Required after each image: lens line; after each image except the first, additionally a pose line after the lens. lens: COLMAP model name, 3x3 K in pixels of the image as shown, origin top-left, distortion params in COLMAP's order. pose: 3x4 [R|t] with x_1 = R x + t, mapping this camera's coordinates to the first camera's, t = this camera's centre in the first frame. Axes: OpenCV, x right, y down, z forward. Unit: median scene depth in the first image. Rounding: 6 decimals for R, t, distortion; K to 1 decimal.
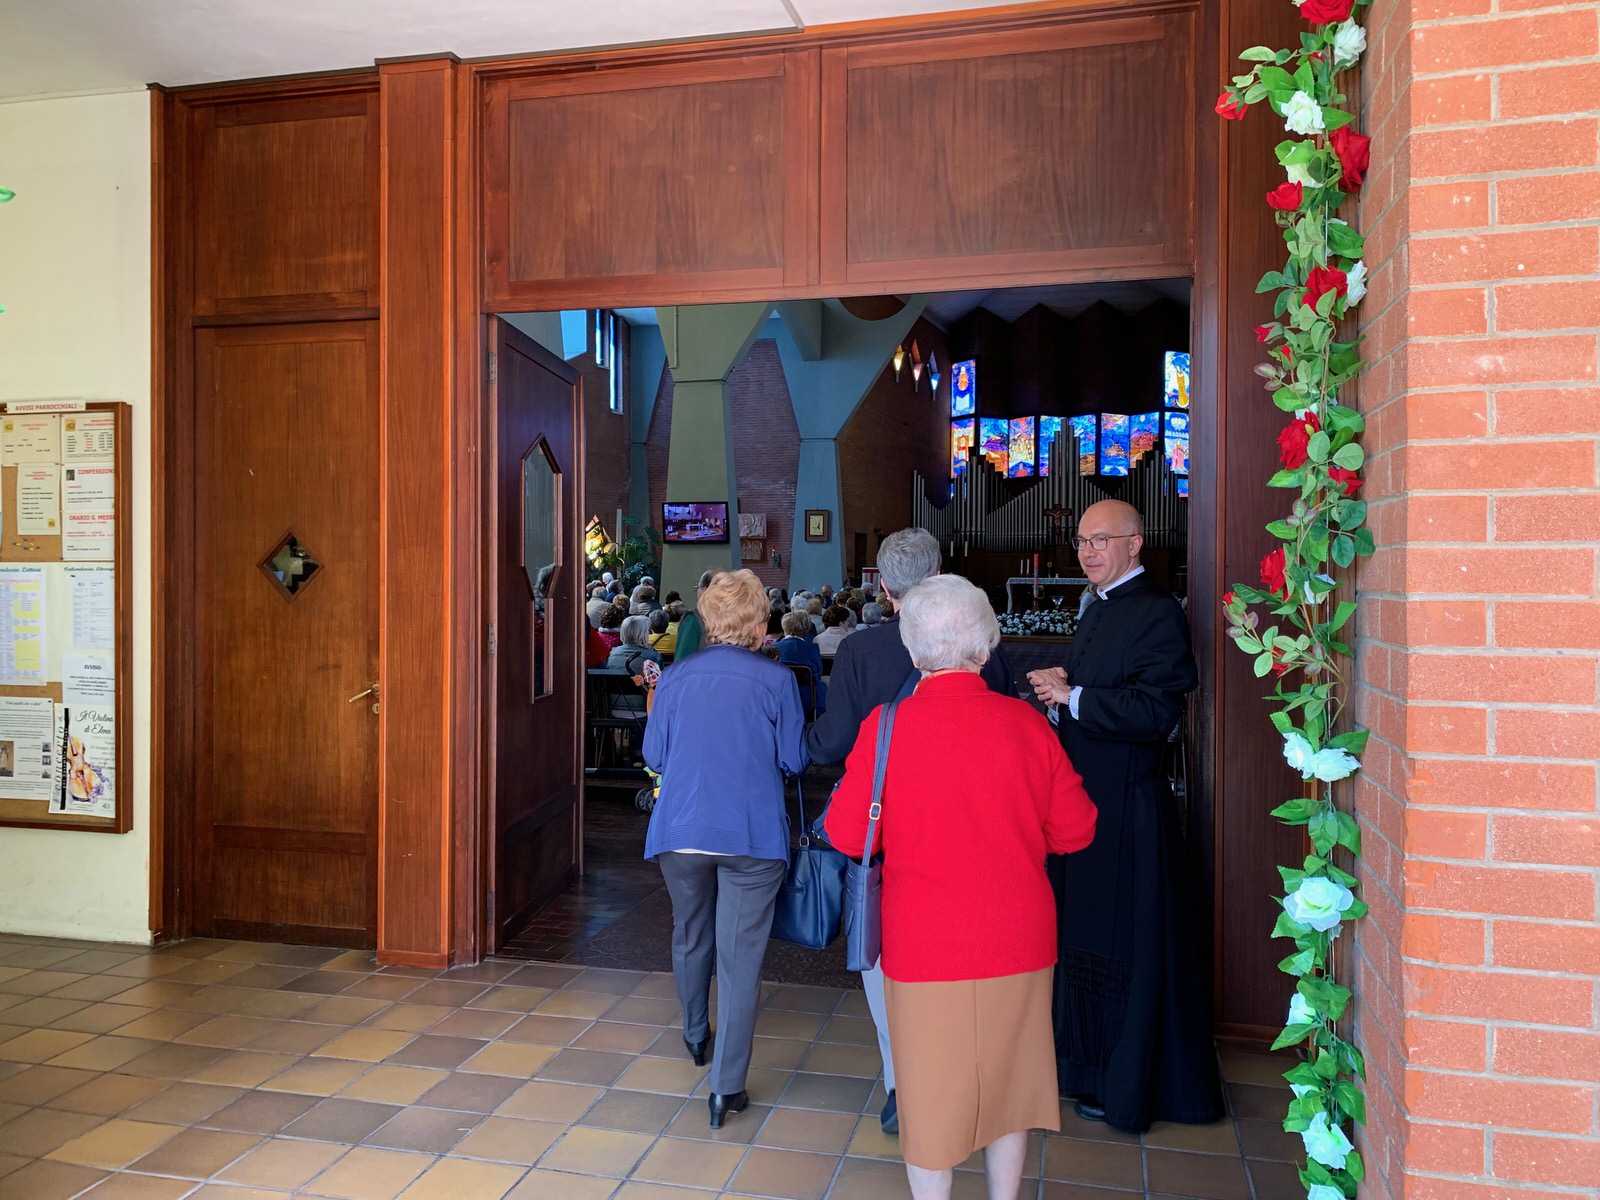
lens RADIAL K [[1222.3, 0, 806.2], [0, 1222.3, 581.1], [0, 0, 1]] dist [0.028250, -0.028647]
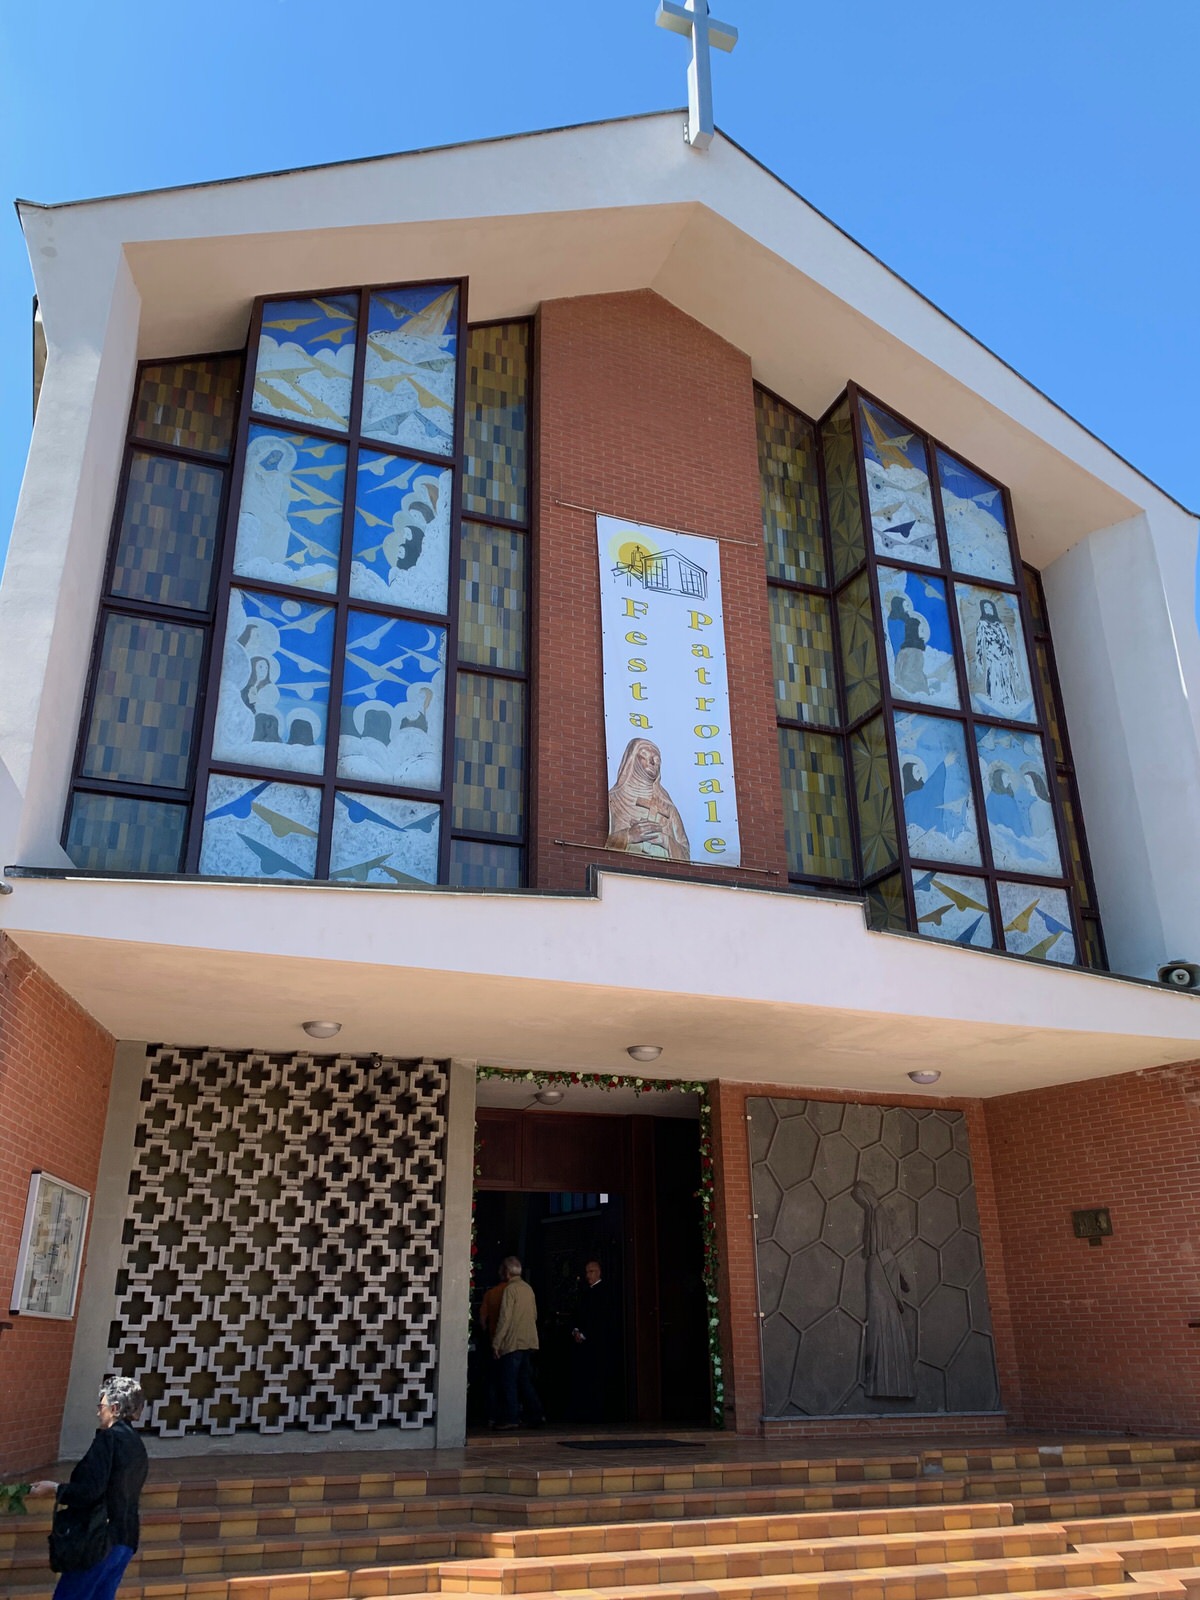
lens RADIAL K [[1301.0, 0, 606.8], [0, 1301.0, 795.2], [0, 0, 1]] dist [0.012635, -0.000461]
pose [[0.817107, 0.214501, 0.535094, -1.831506], [0.017499, 0.918543, -0.394933, 0.170972], [-0.576220, 0.332066, 0.746795, -2.013484]]
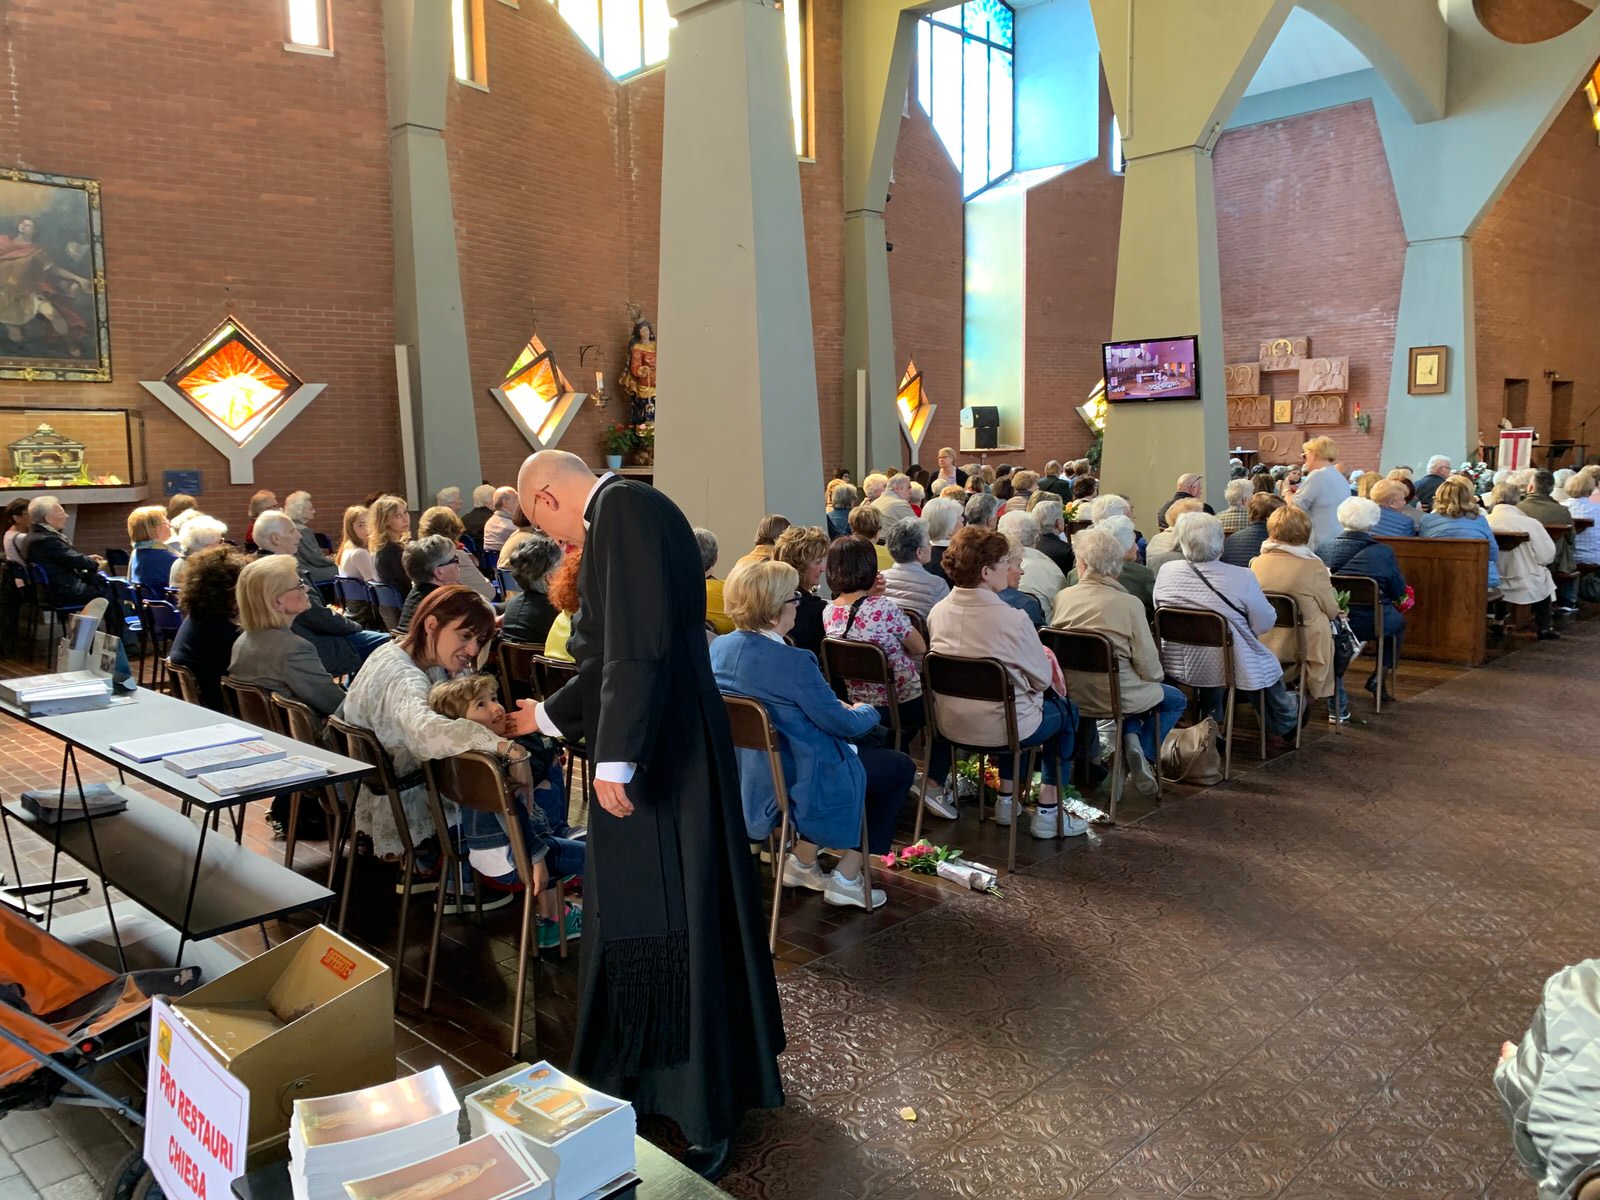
lens RADIAL K [[1222.3, 0, 804.3], [0, 1222.3, 589.1], [0, 0, 1]] dist [0.028250, -0.028647]
pose [[0.858719, 0.039476, -0.510924, 0.409207], [0.017320, 0.994223, 0.105928, -0.014055], [0.512154, -0.099812, 0.853074, 1.362150]]
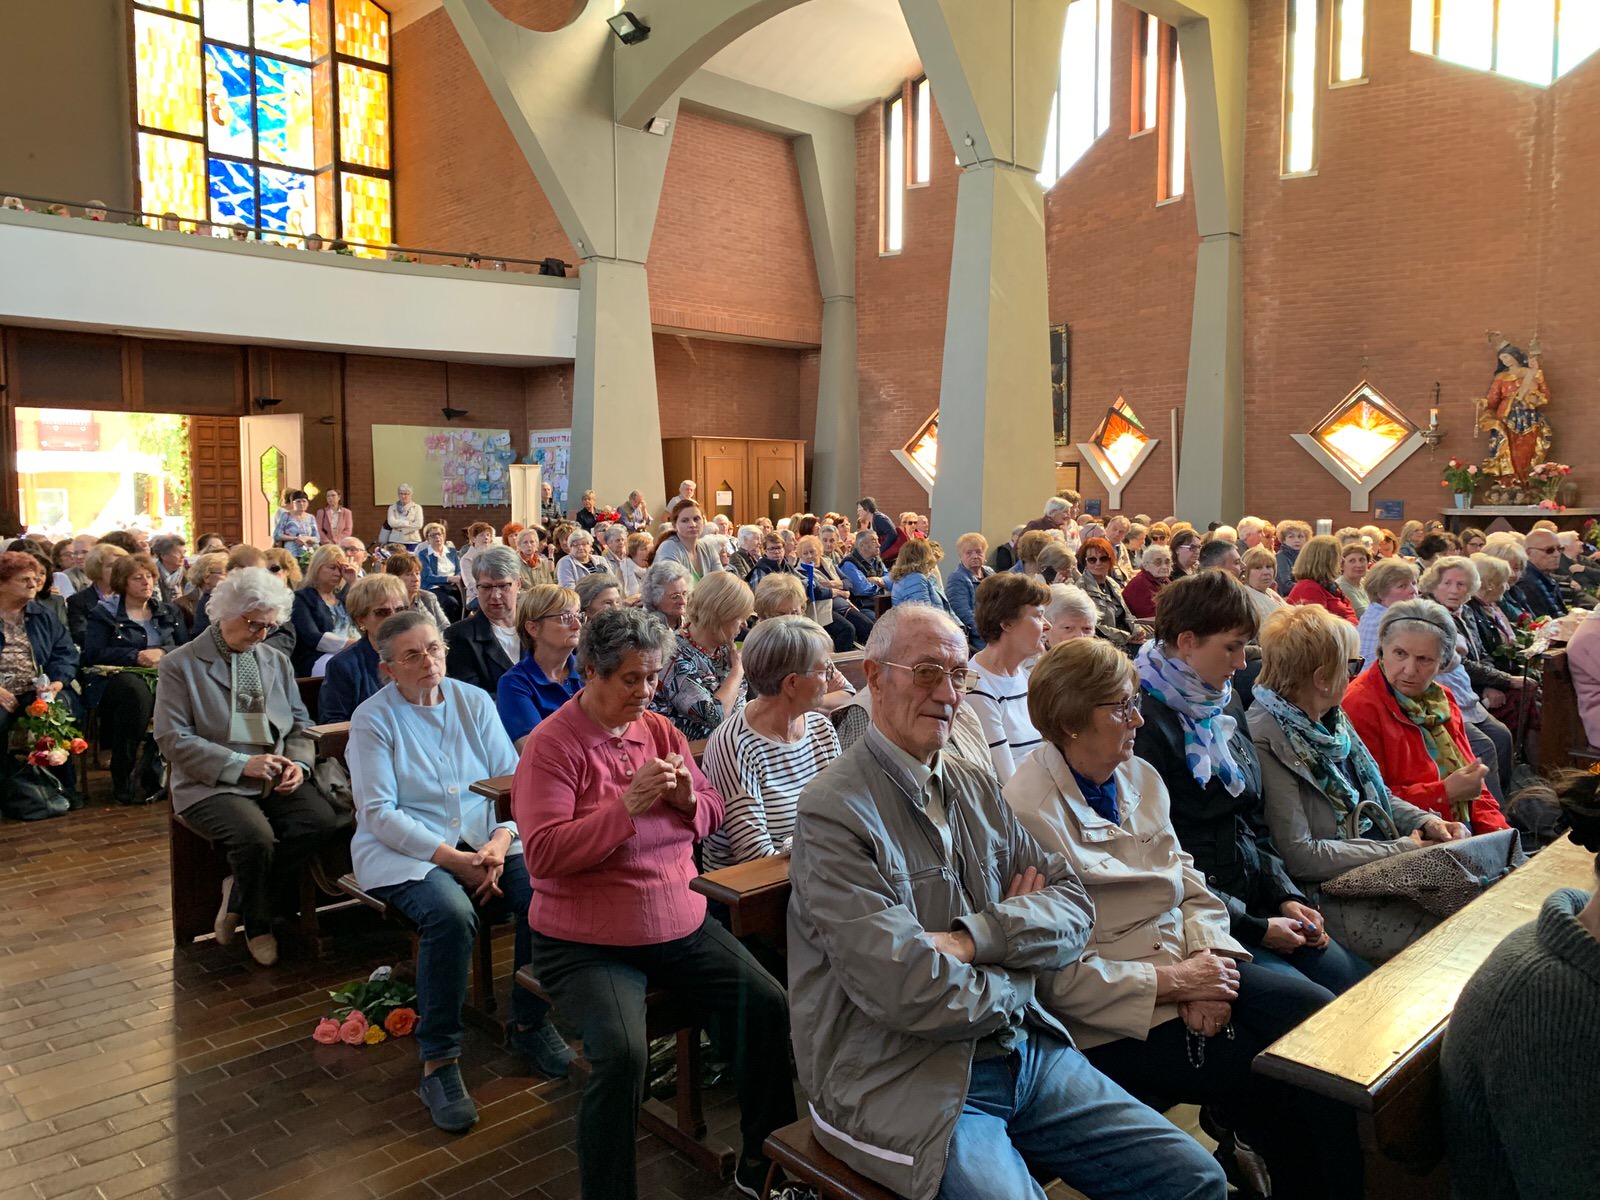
lens RADIAL K [[1222.3, 0, 801.6], [0, 1222.3, 577.6], [0, 0, 1]] dist [0.028250, -0.028647]
pose [[-0.530083, 0.054272, -0.846207, 1.877509], [-0.006171, 0.997676, 0.067853, -0.020513], [0.847923, 0.041190, -0.528517, 4.255921]]
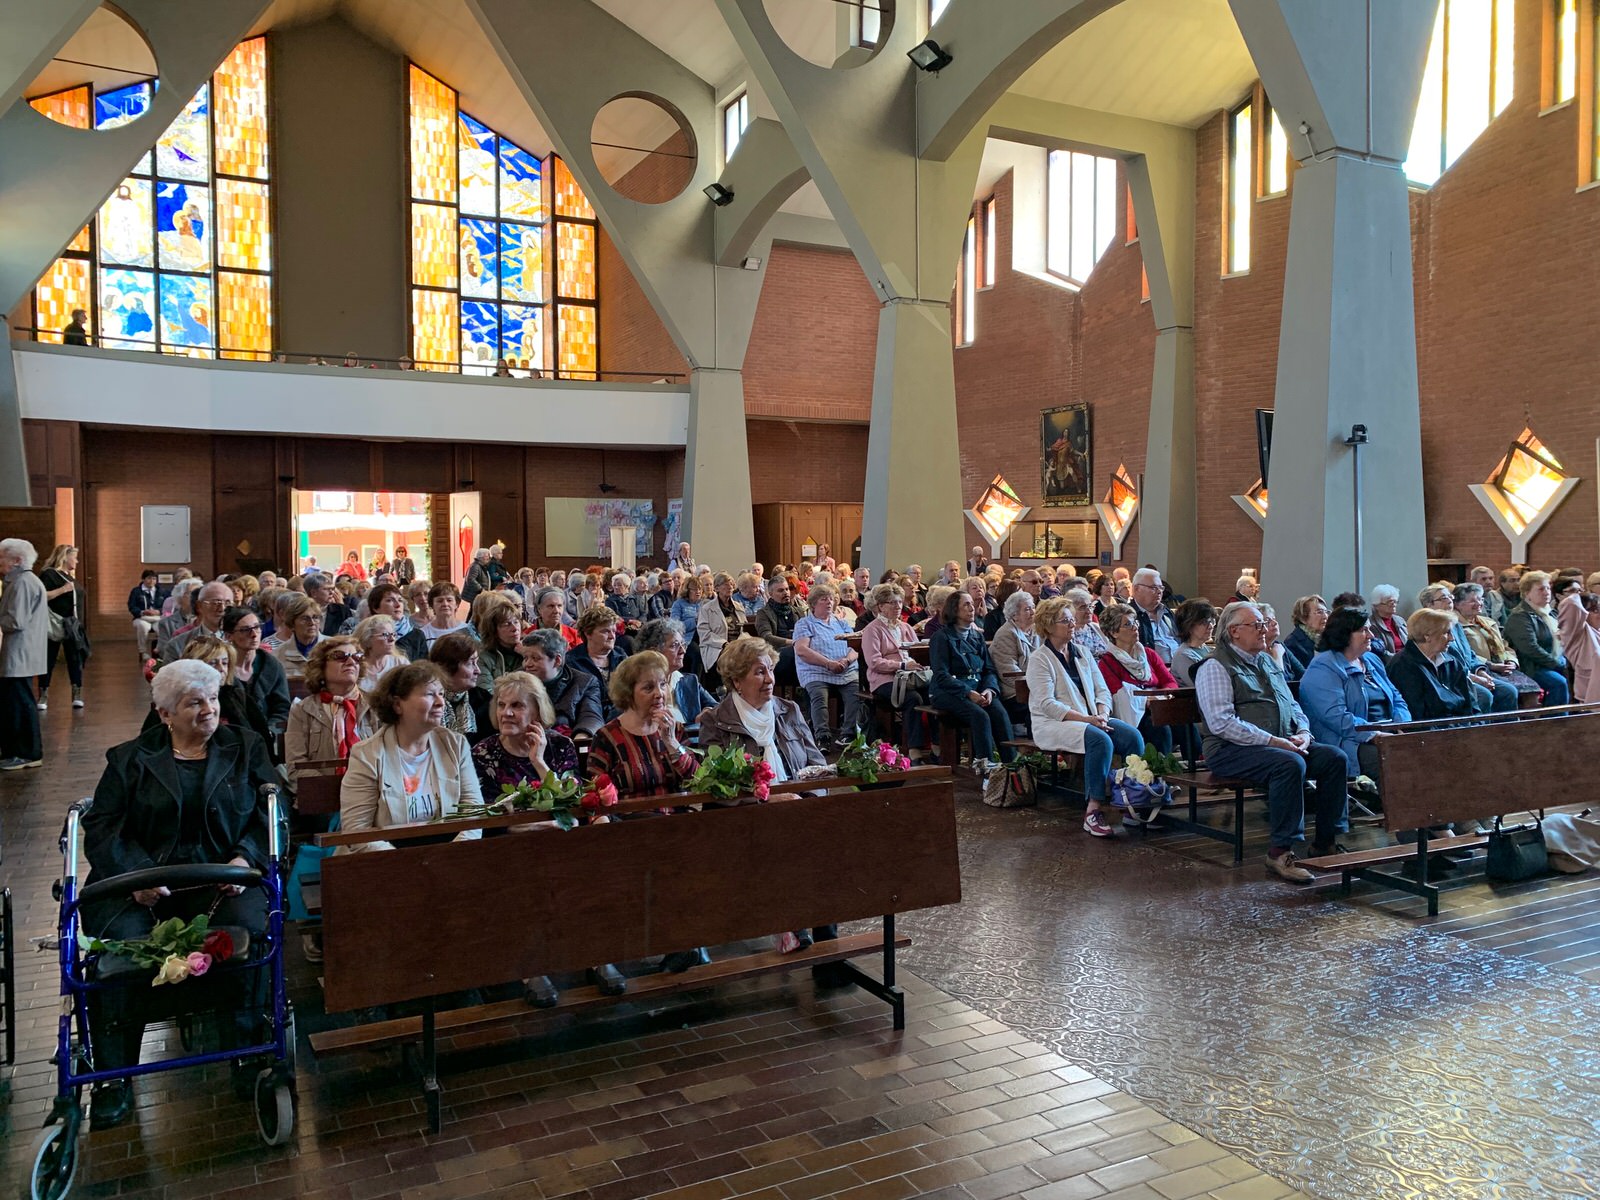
lens RADIAL K [[1222.3, 0, 791.8], [0, 1222.3, 590.9], [0, 0, 1]] dist [0.028250, -0.028647]
pose [[-0.757253, 0.021525, -0.652767, 1.919648], [-0.003960, 0.999287, 0.037546, -0.030933], [0.653110, 0.031017, -0.756628, 5.694542]]
